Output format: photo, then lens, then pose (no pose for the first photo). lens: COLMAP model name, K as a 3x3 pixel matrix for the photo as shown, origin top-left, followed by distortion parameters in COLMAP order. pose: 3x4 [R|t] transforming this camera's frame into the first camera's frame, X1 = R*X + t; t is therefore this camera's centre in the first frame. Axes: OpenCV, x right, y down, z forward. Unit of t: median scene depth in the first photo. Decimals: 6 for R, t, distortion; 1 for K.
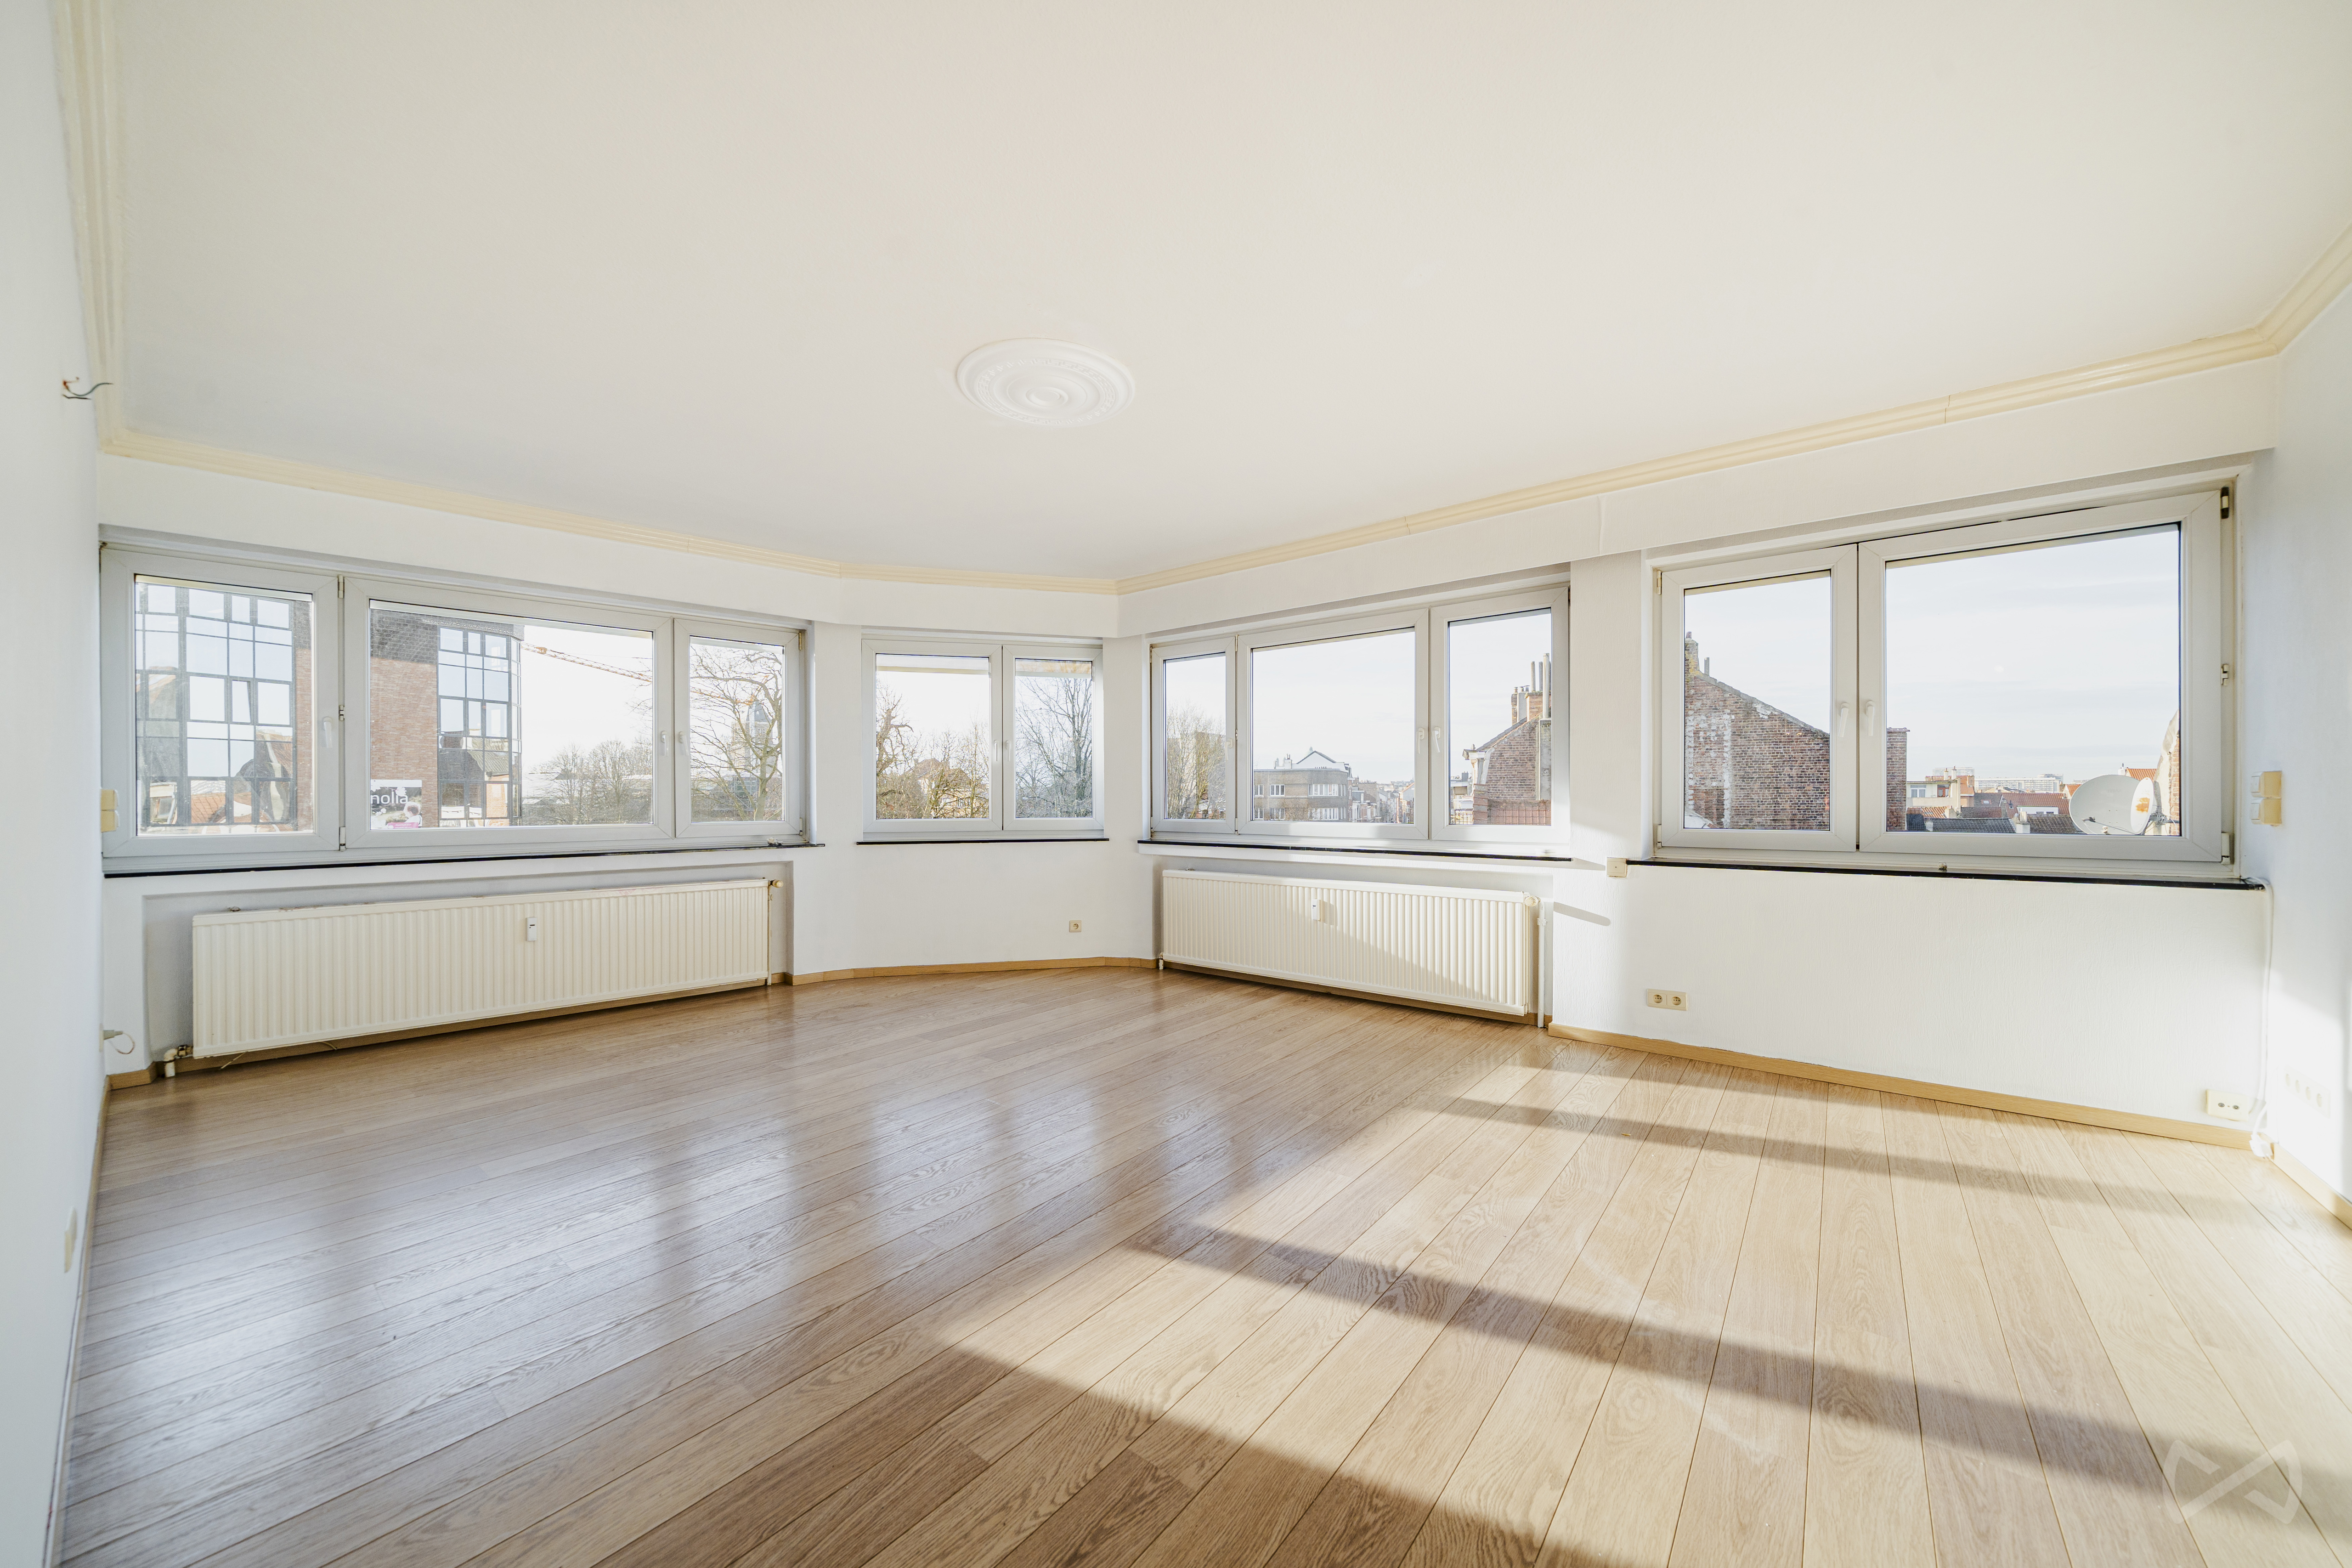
lens RADIAL K [[835.6, 0, 1168.5], [0, 835.6, 790.4], [0, 0, 1]] dist [-0.017606, 0.000022]
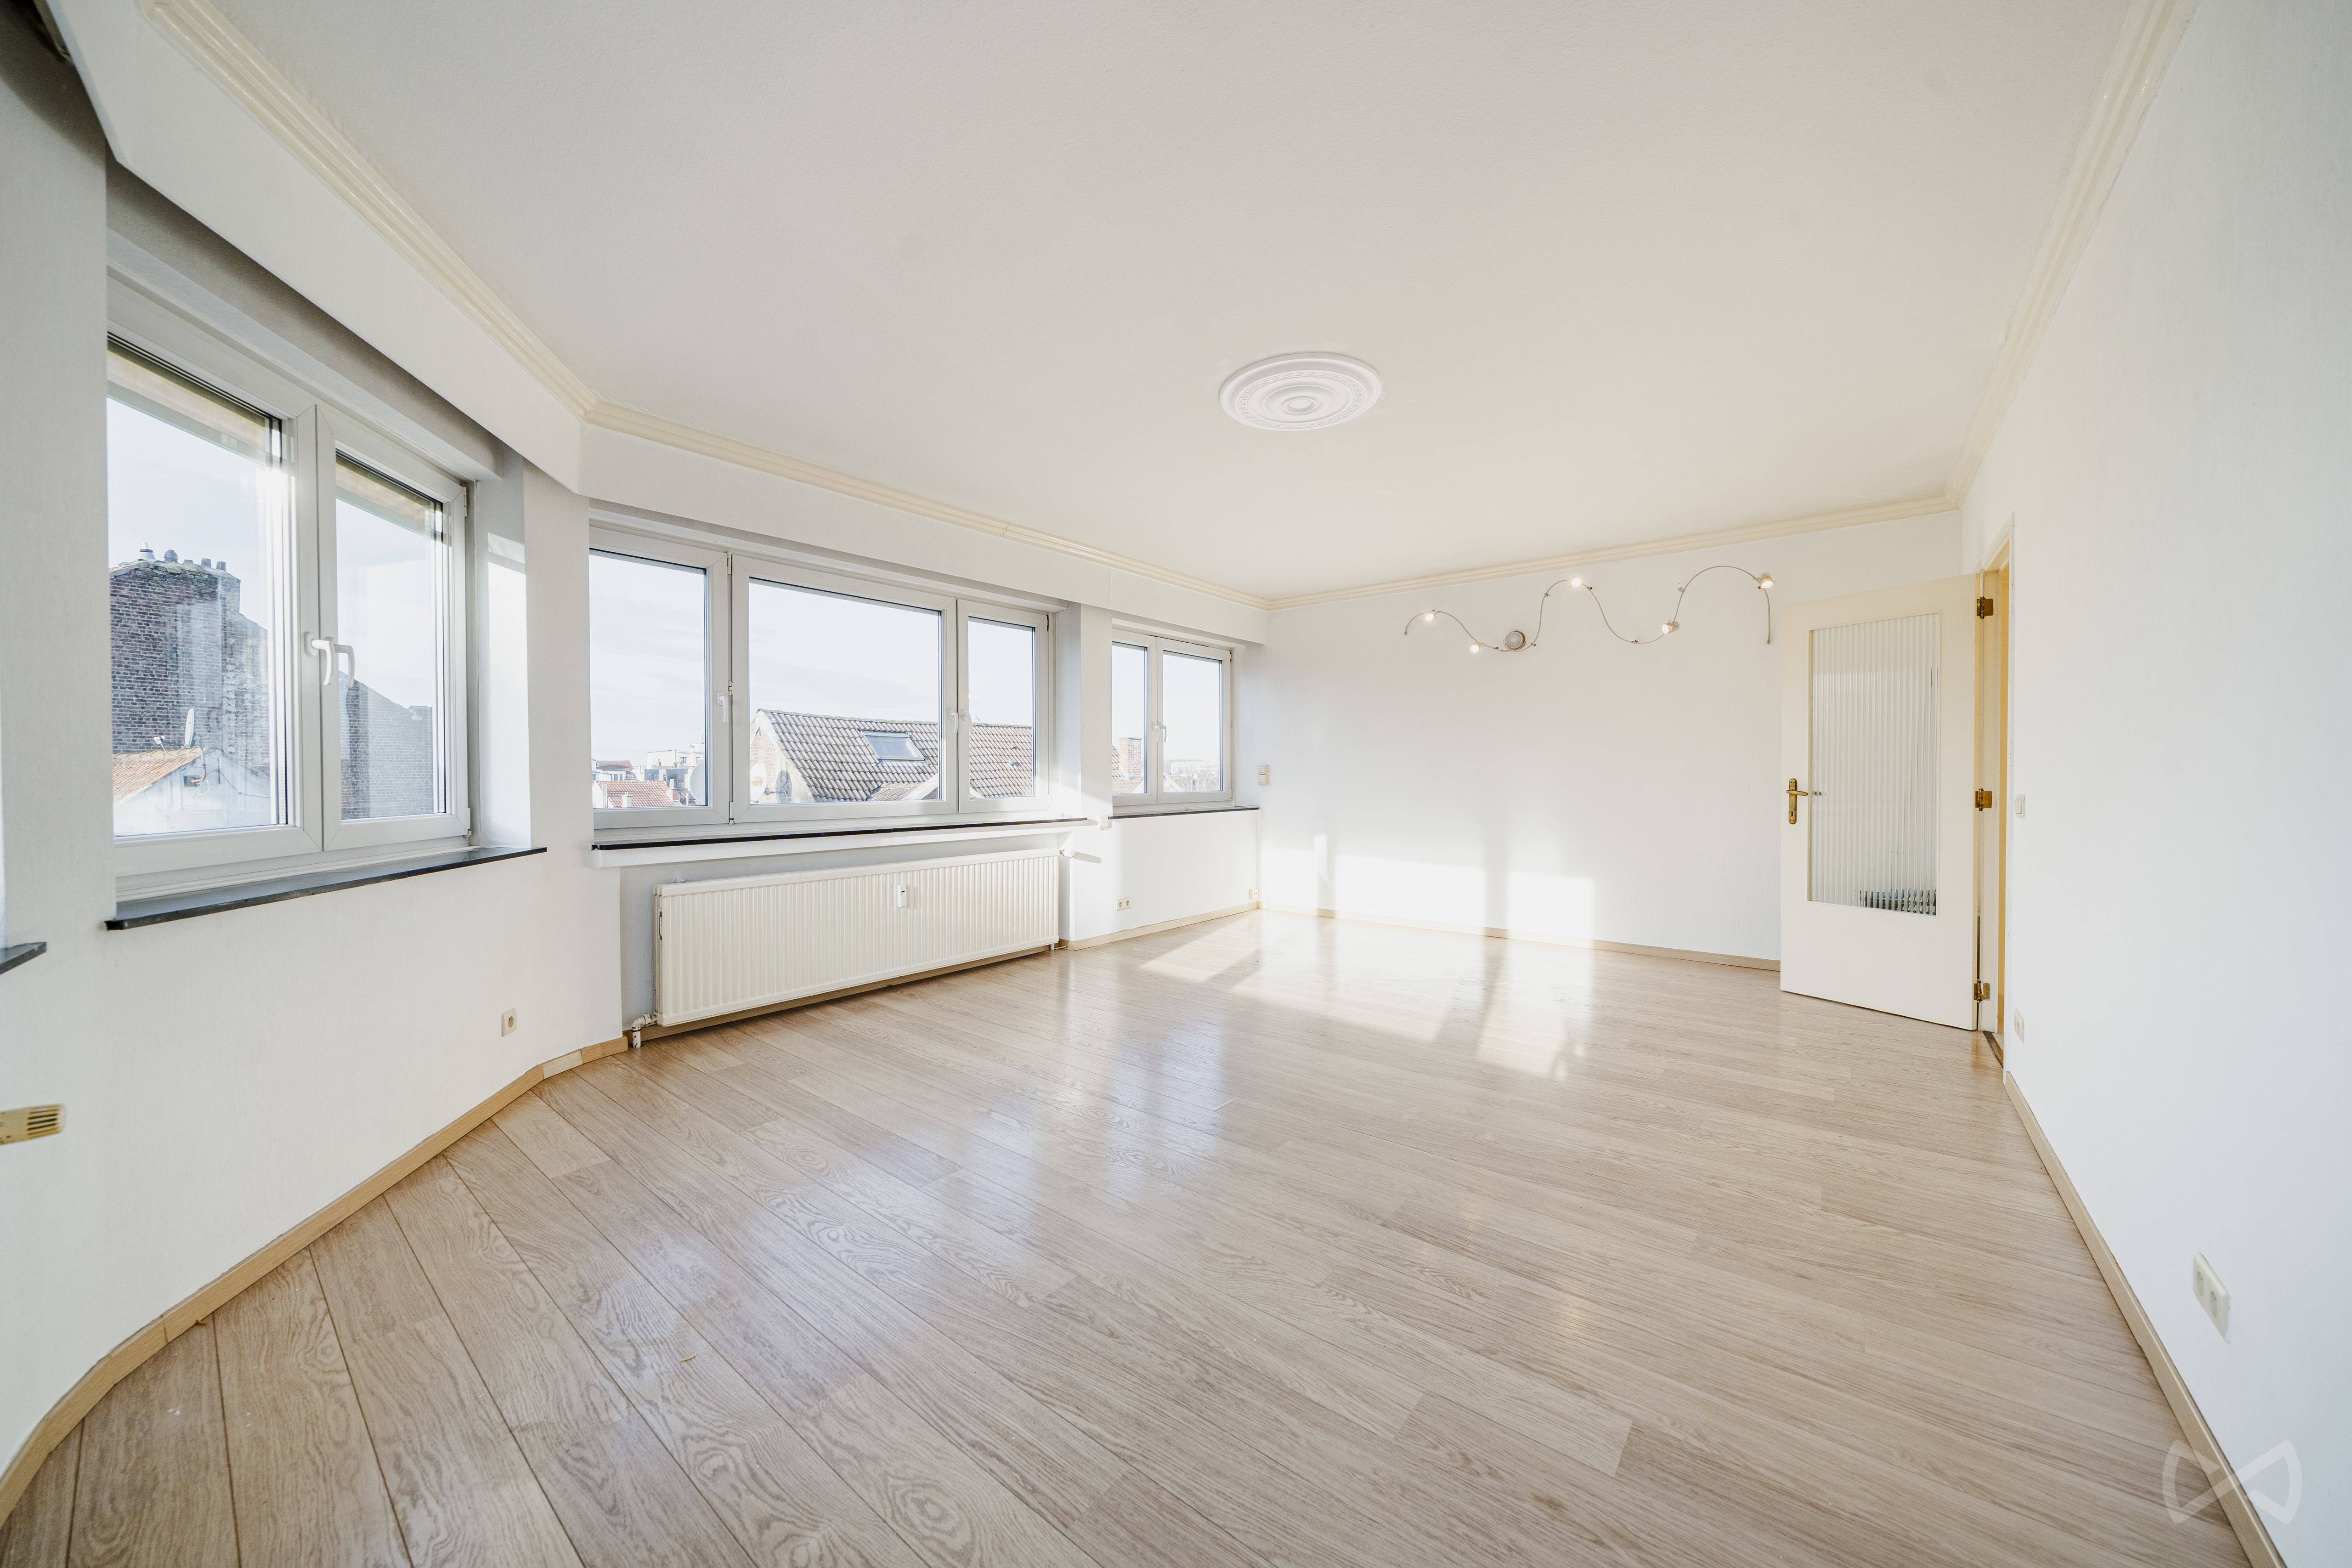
lens RADIAL K [[835.6, 0, 1168.5], [0, 835.6, 790.4], [0, 0, 1]] dist [-0.017606, 0.000022]
pose [[0.002747, -0.017929, 0.999835, -0.812512], [-0.006581, 0.999817, 0.017947, 0.008289], [-0.999975, -0.006629, 0.002629, 0.769954]]
